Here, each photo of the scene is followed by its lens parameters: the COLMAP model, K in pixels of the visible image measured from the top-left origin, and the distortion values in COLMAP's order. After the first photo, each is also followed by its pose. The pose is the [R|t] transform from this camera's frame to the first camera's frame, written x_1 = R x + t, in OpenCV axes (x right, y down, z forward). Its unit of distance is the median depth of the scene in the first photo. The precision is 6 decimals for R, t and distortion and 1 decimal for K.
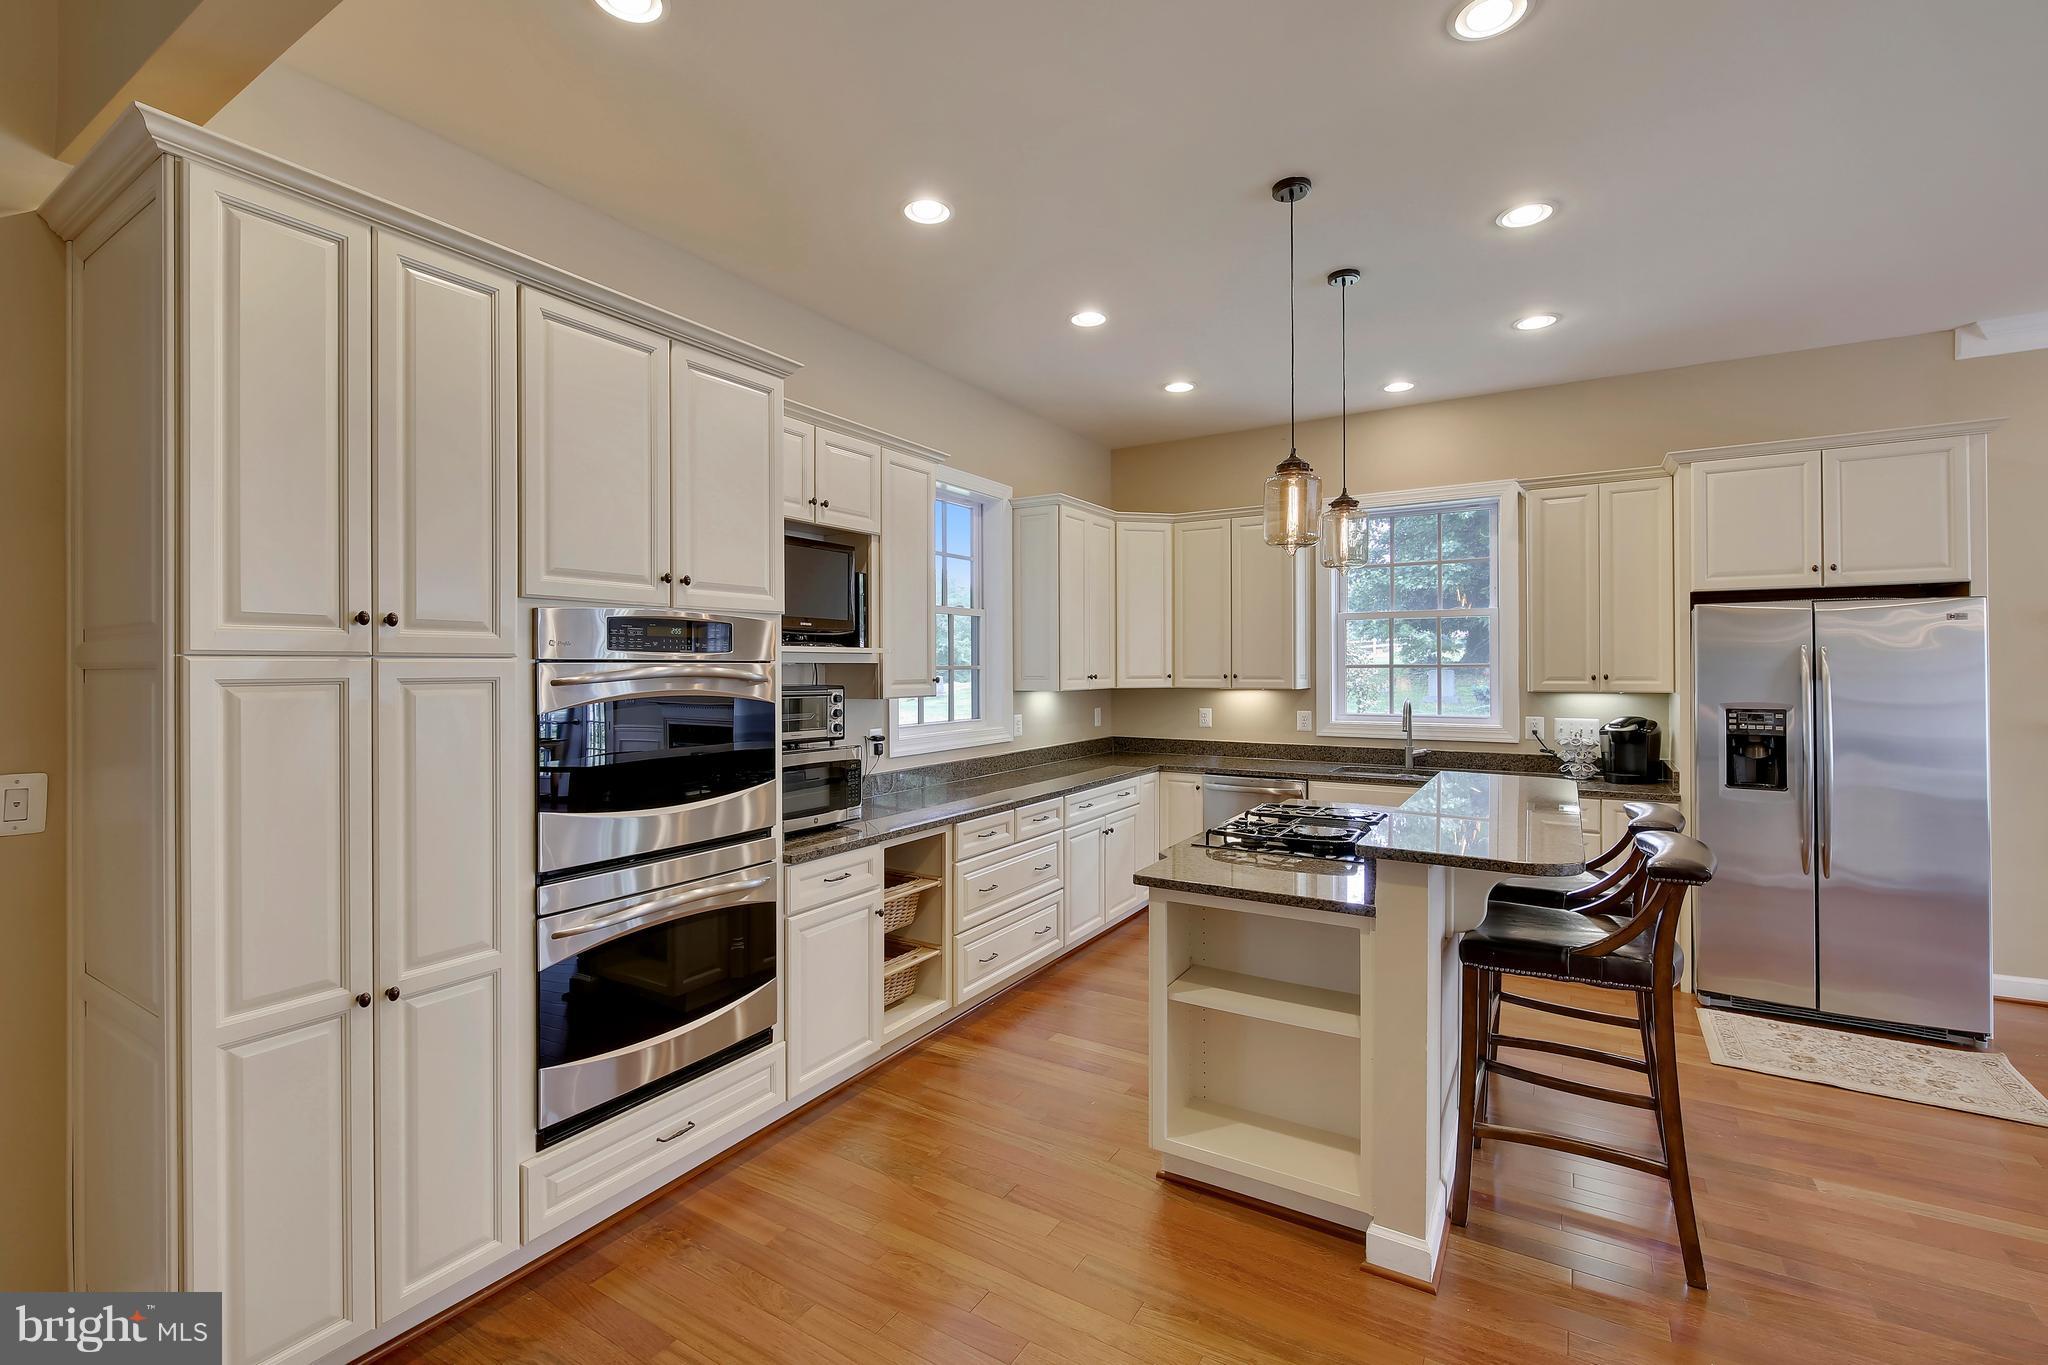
lens RADIAL K [[885.8, 0, 1025.2], [0, 885.8, 672.1], [0, 0, 1]] dist [-0.002447, -0.000433]
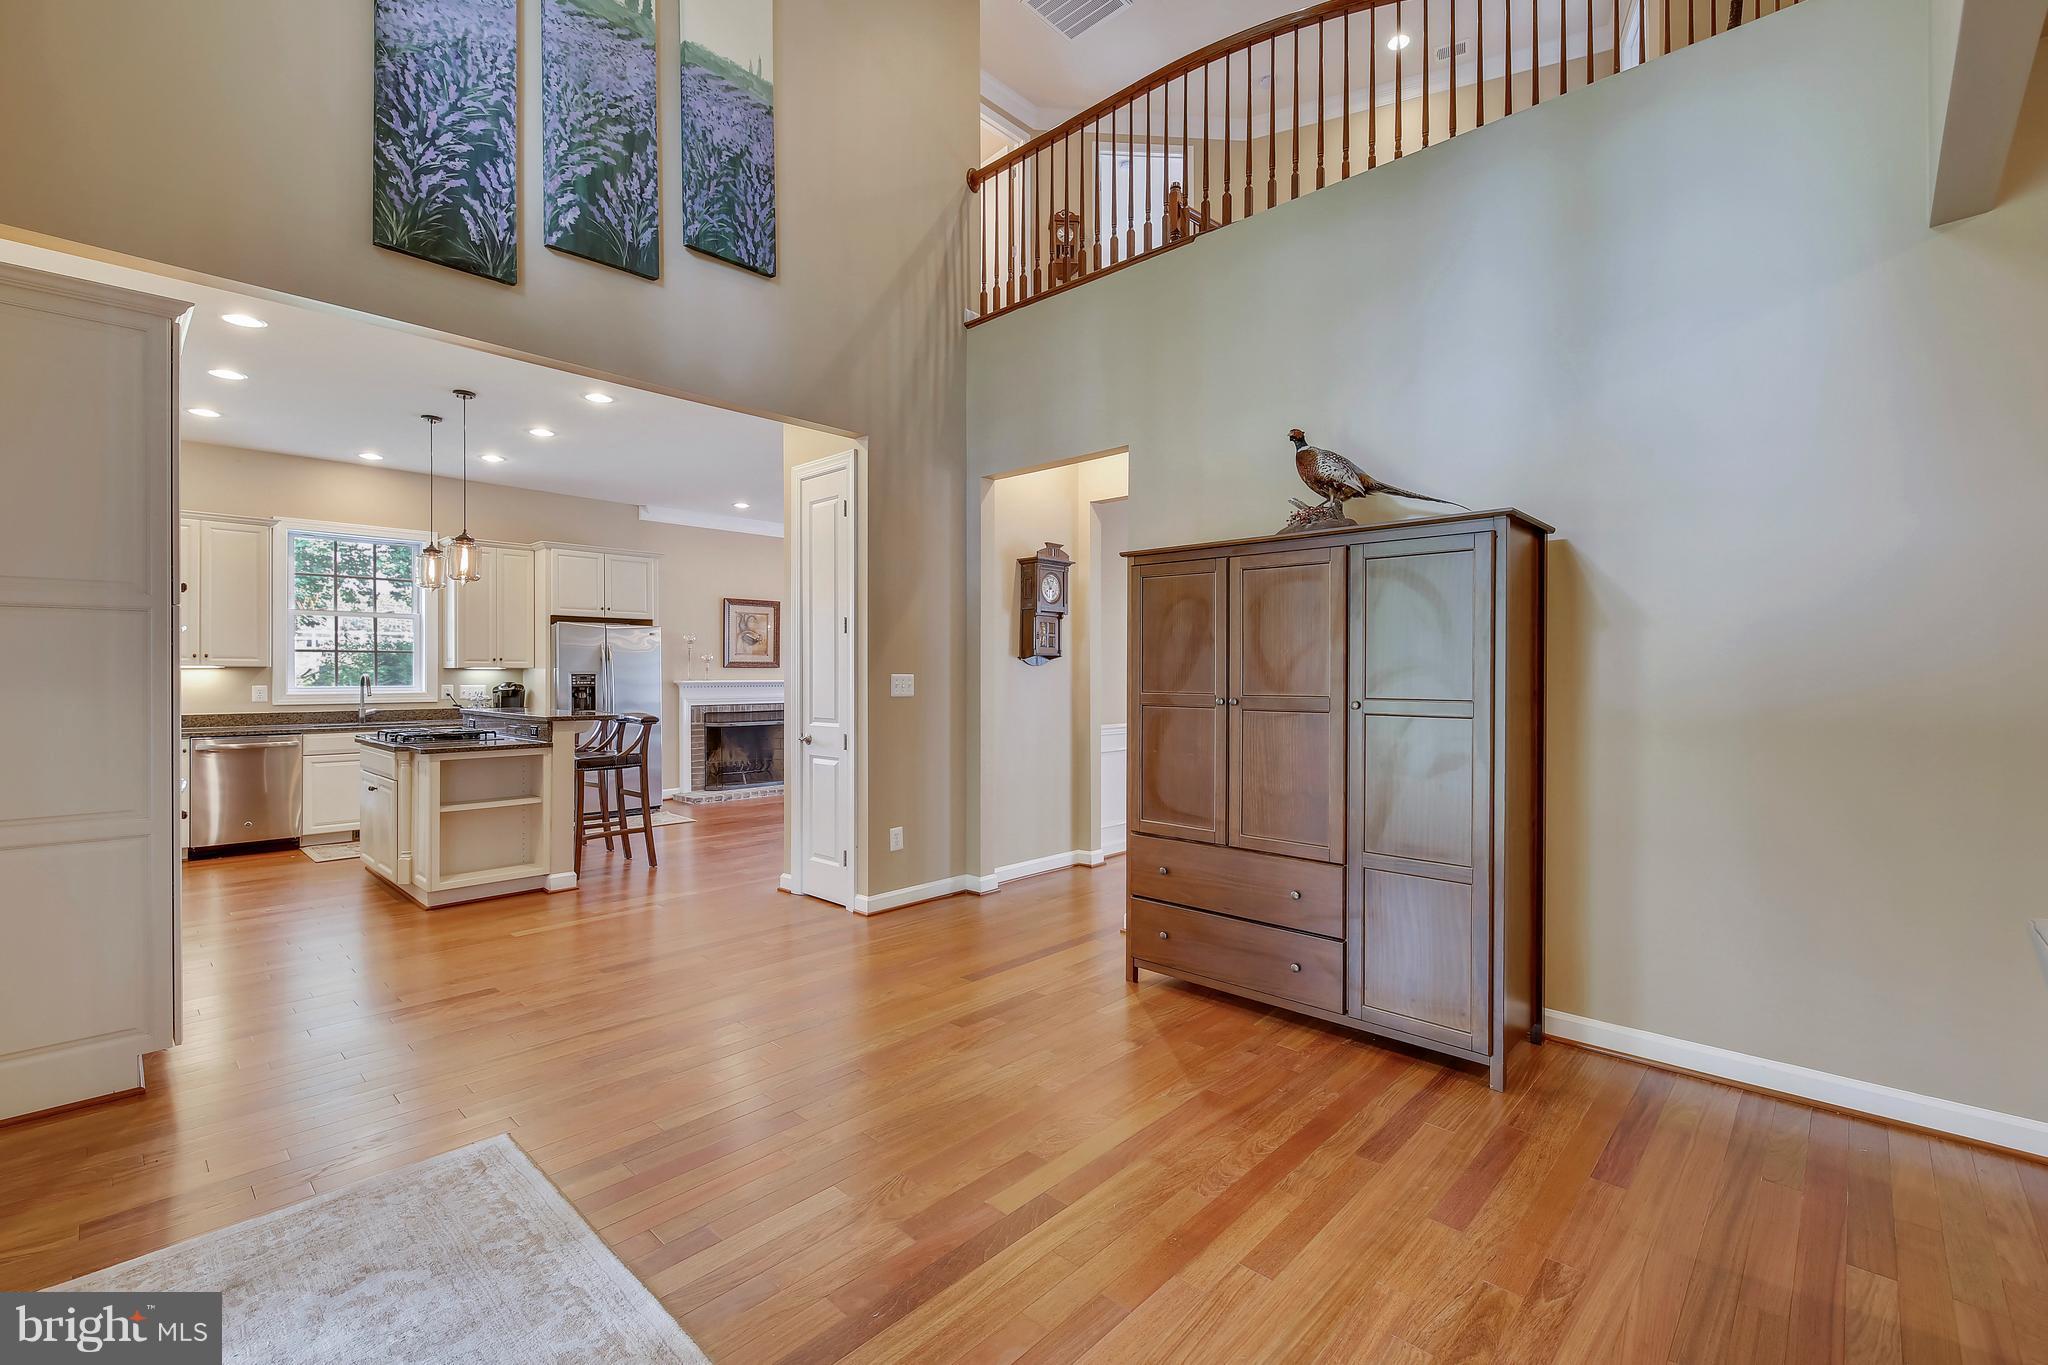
lens RADIAL K [[885.8, 0, 1025.2], [0, 885.8, 672.1], [0, 0, 1]] dist [-0.002447, -0.000433]
pose [[0.205959, 0.007358, 0.978533, -1.033924], [0.003025, 0.999962, -0.008155, 0.059755], [-0.978556, 0.004639, 0.205929, -0.460146]]
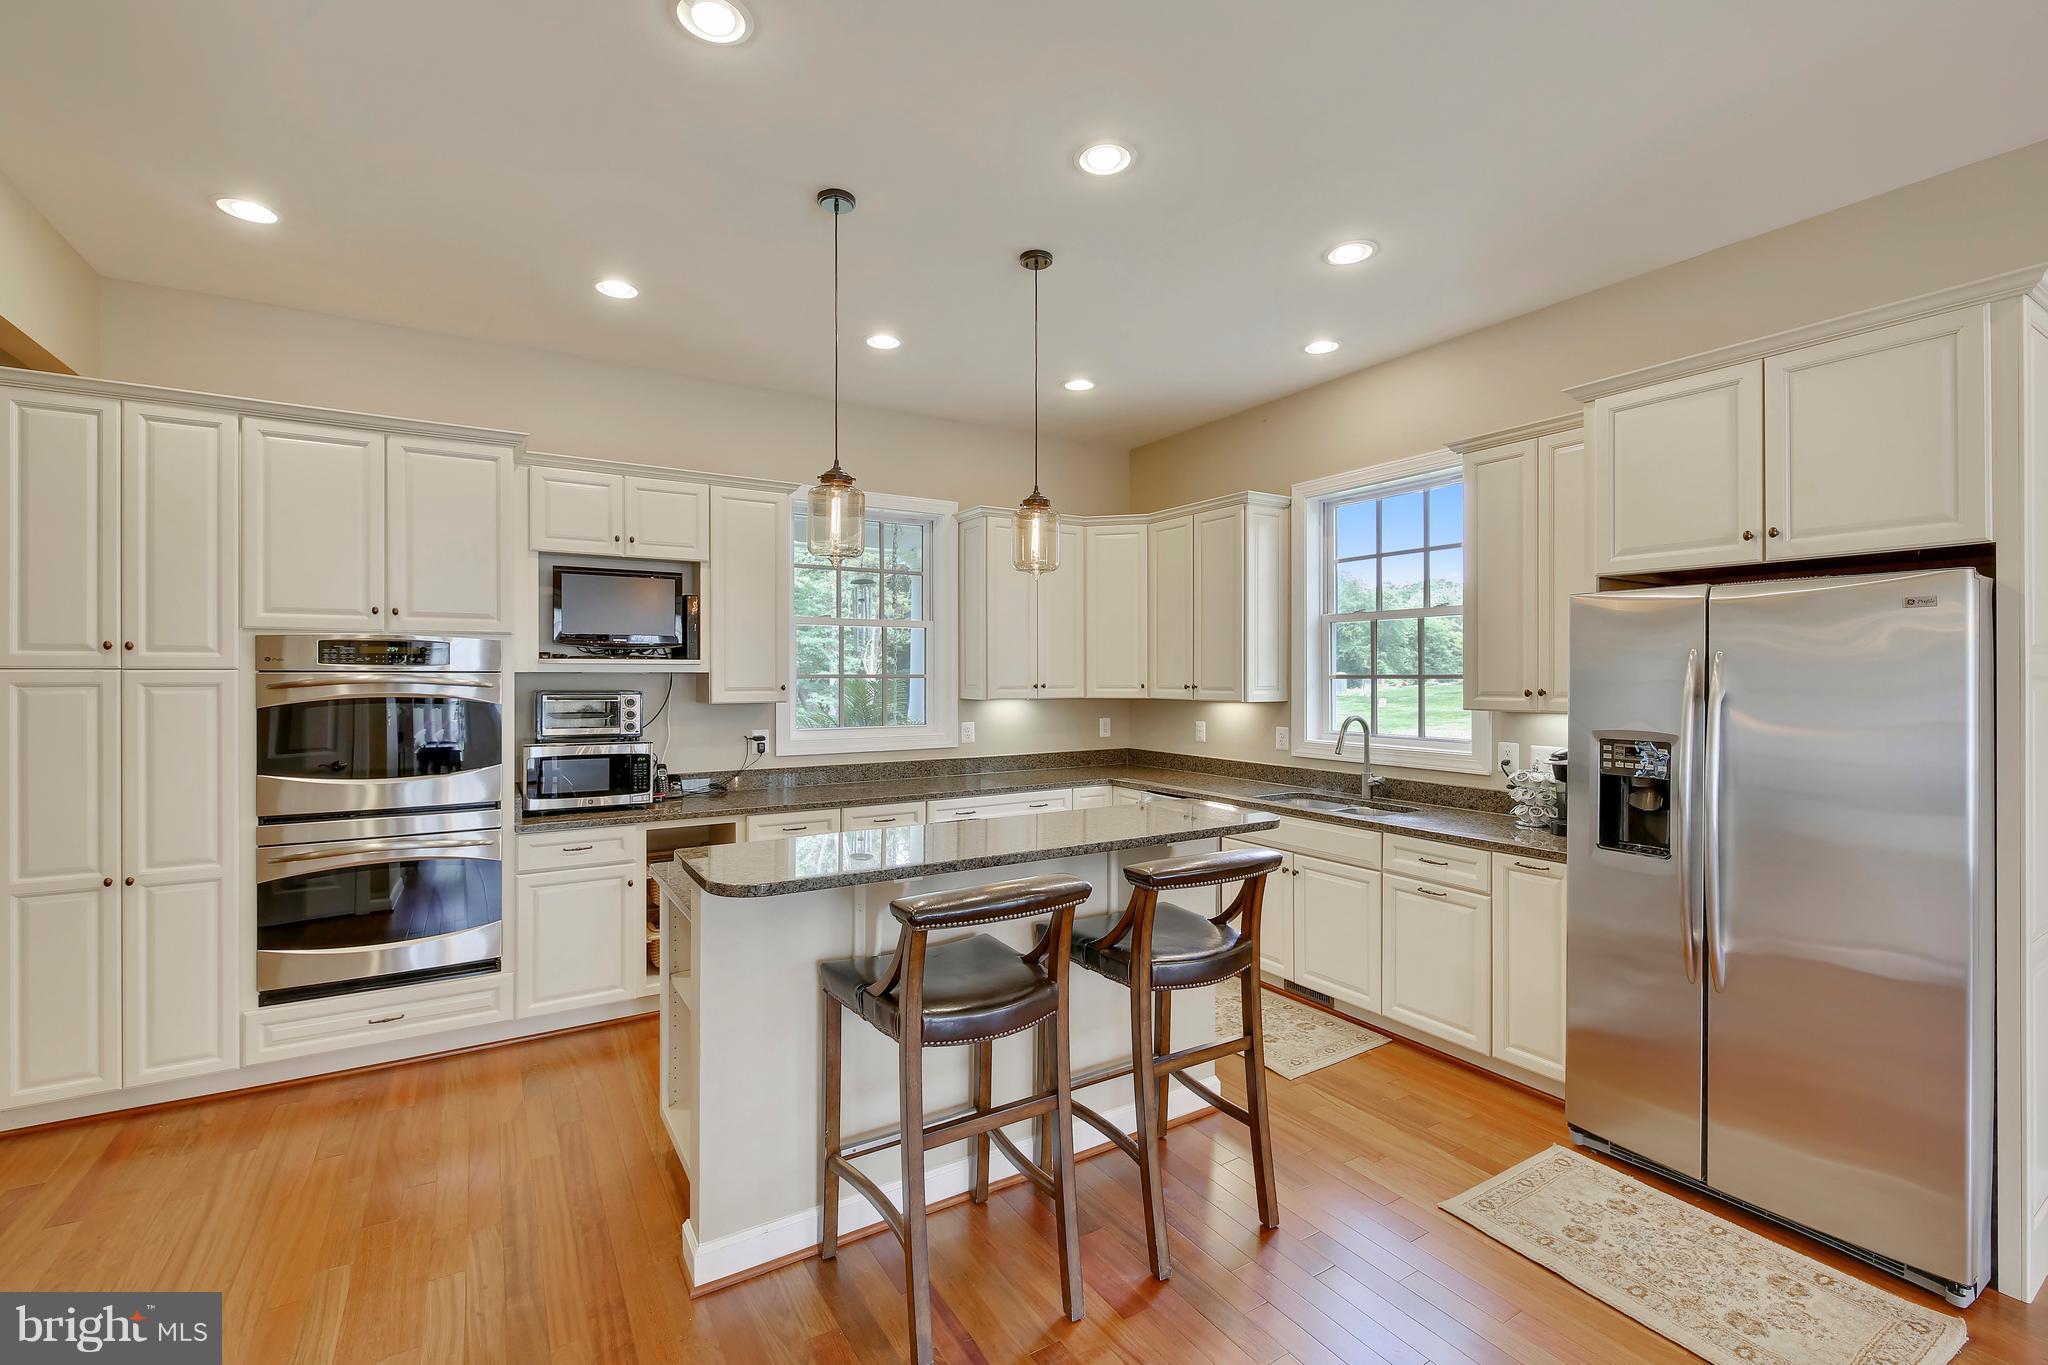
lens RADIAL K [[879.5, 0, 1024.0], [0, 879.5, 682.5], [0, 0, 1]] dist [-0.002049, -0.000582]
pose [[0.894999, 0.007510, -0.446004, 0.731736], [-0.005683, 0.999969, 0.005435, -0.005738], [0.446031, -0.002329, 0.895014, 0.158895]]
